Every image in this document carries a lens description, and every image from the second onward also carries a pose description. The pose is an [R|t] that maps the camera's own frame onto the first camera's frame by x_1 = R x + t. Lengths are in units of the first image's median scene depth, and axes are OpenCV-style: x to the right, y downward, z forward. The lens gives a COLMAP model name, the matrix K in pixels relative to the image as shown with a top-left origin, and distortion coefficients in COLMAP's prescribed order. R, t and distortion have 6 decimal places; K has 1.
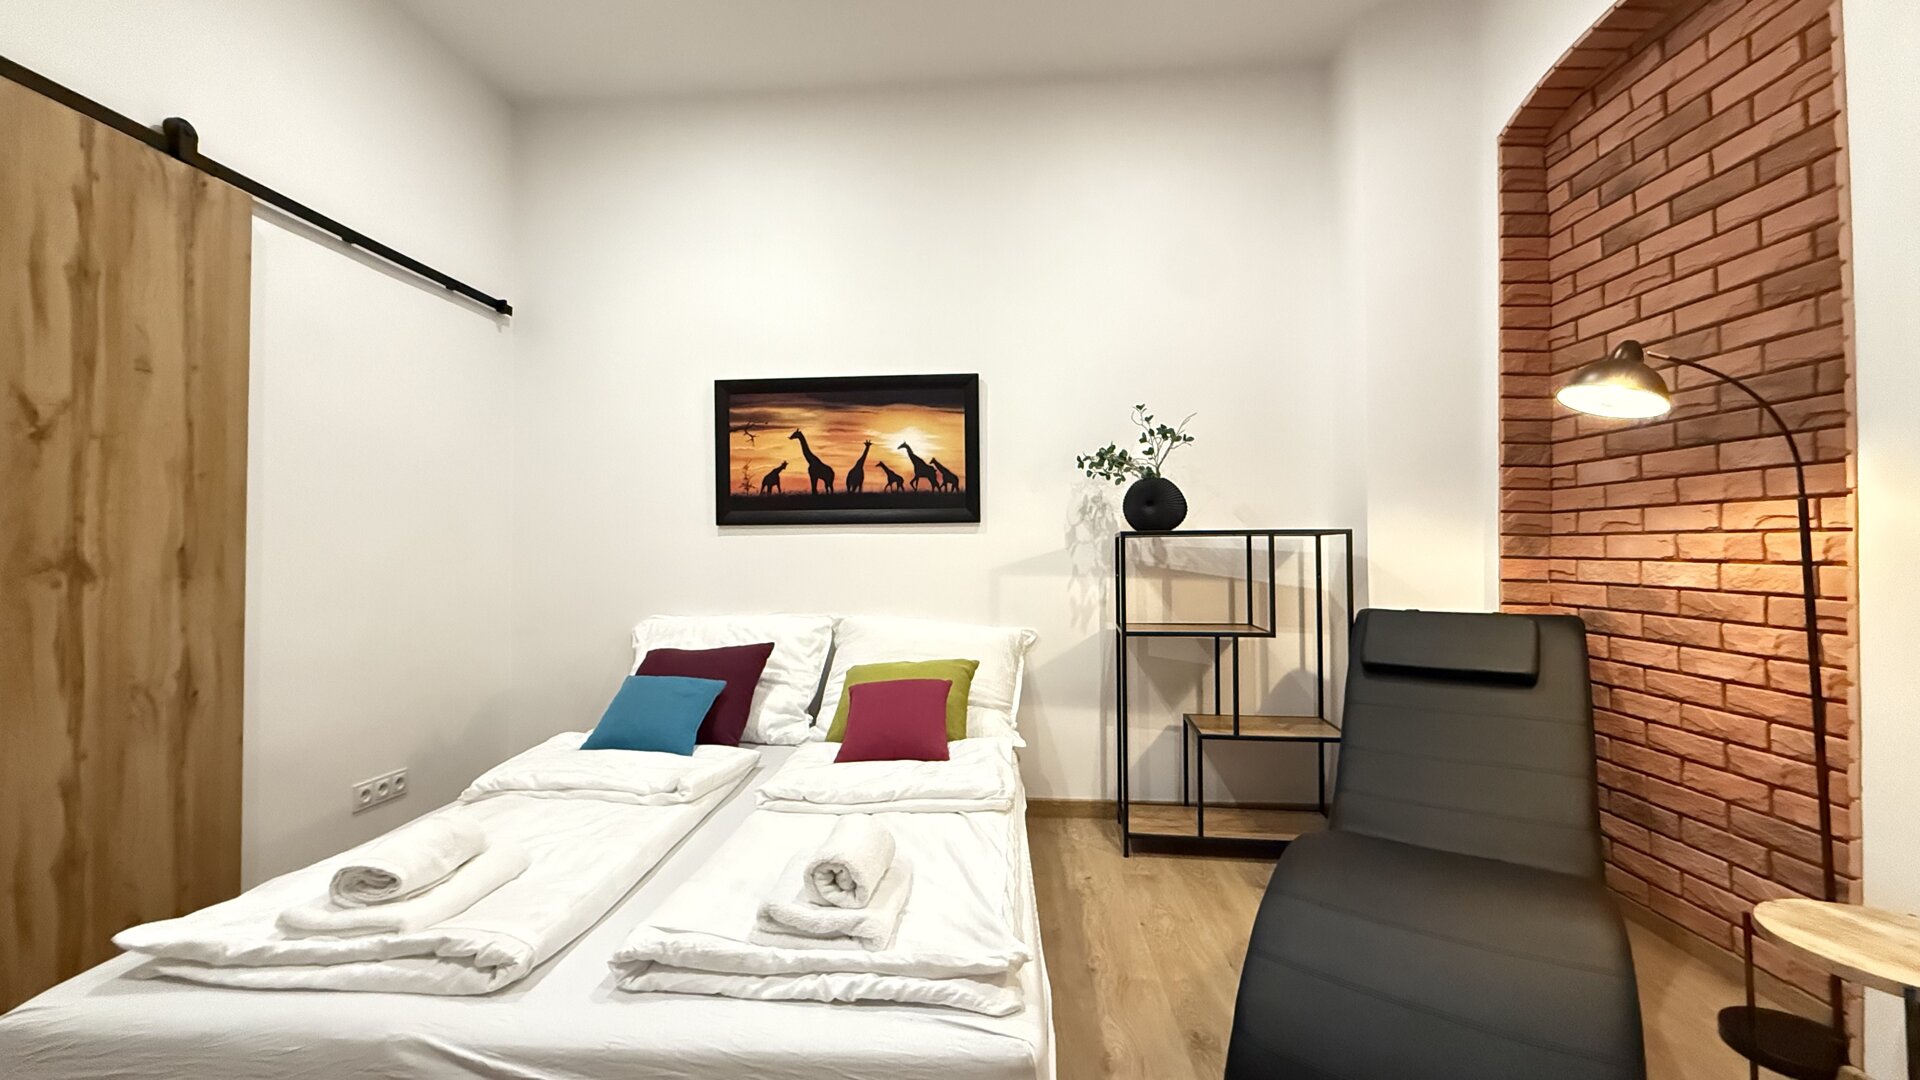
lens RADIAL K [[762.7, 0, 953.6], [0, 762.7, 536.1], [0, 0, 1]] dist [-0.006922, -0.000099]
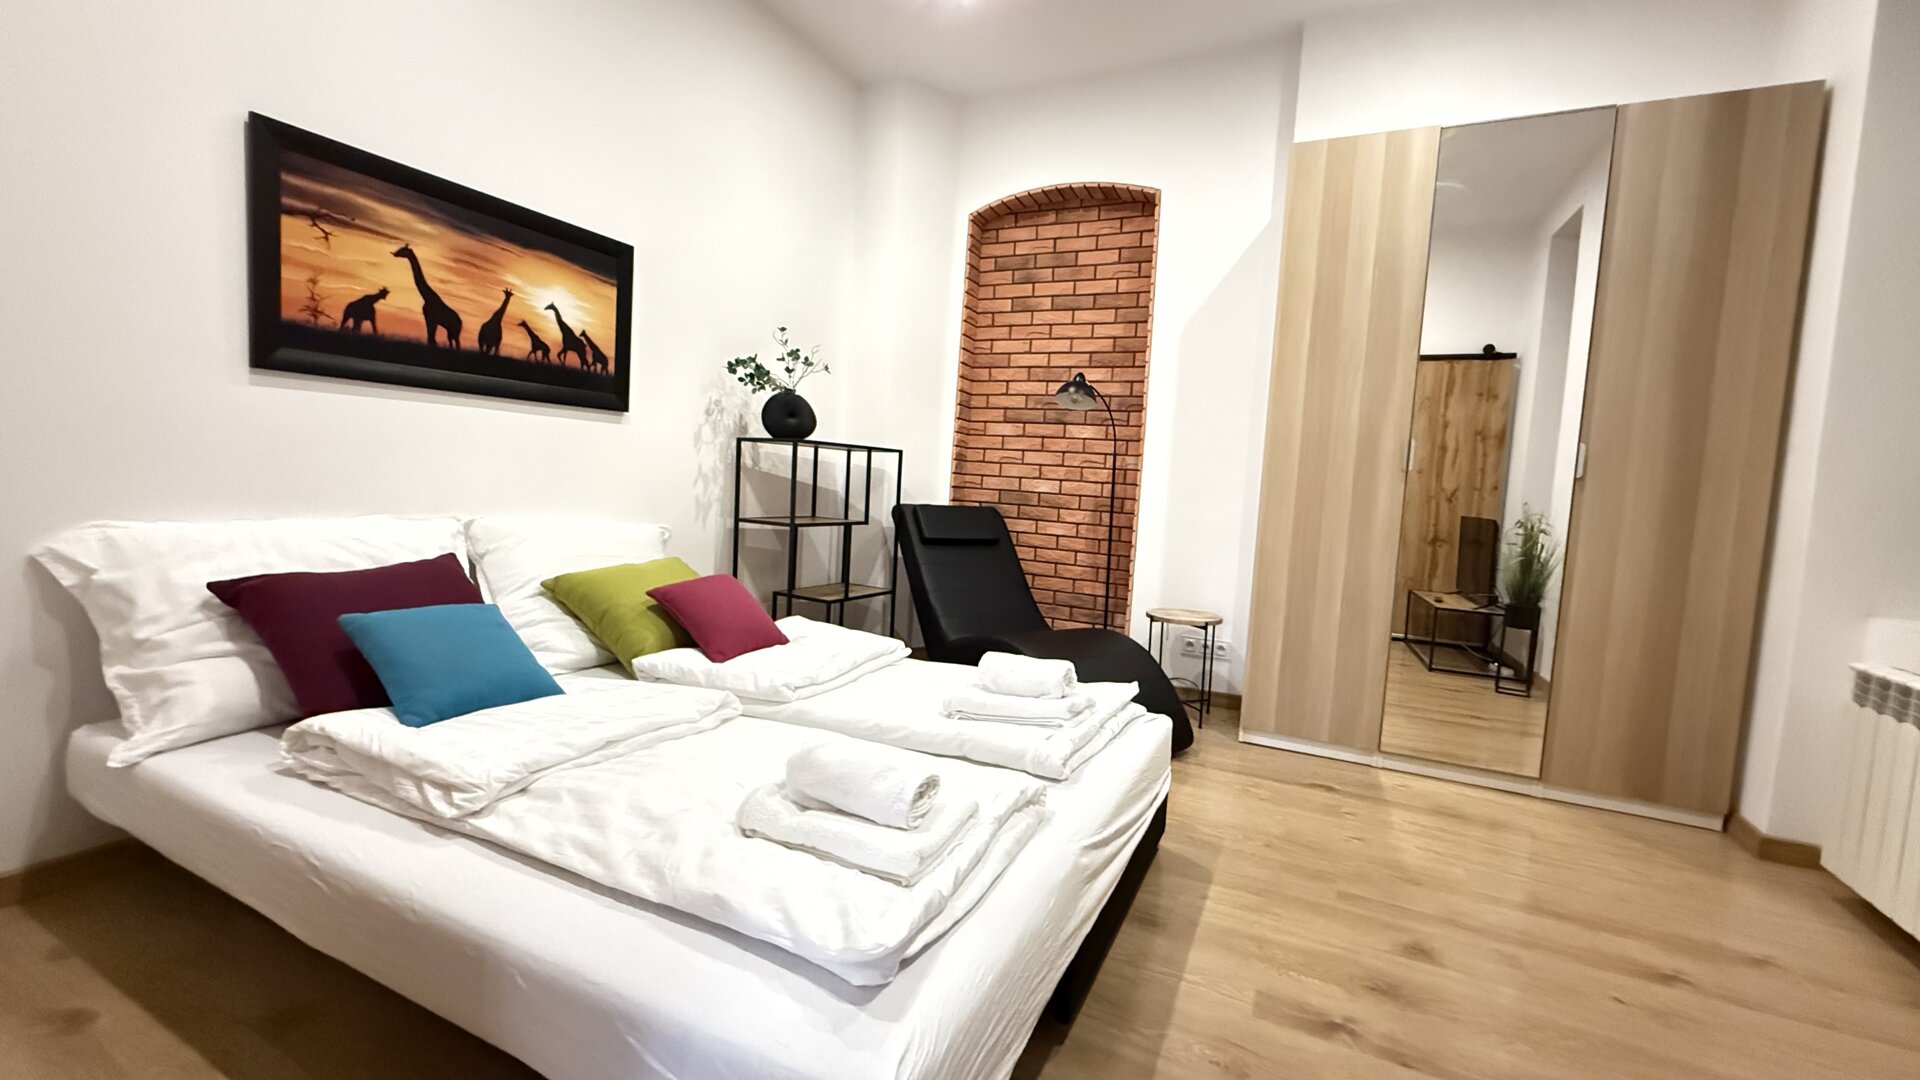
lens RADIAL K [[762.7, 0, 960.0], [0, 762.7, 536.4], [0, 0, 1]] dist [-0.006922, -0.000099]
pose [[0.383286, -0.041150, 0.922713, -0.662194], [-0.076783, 0.994129, 0.076230, 0.029902], [-0.920433, -0.100066, 0.377876, 0.267538]]
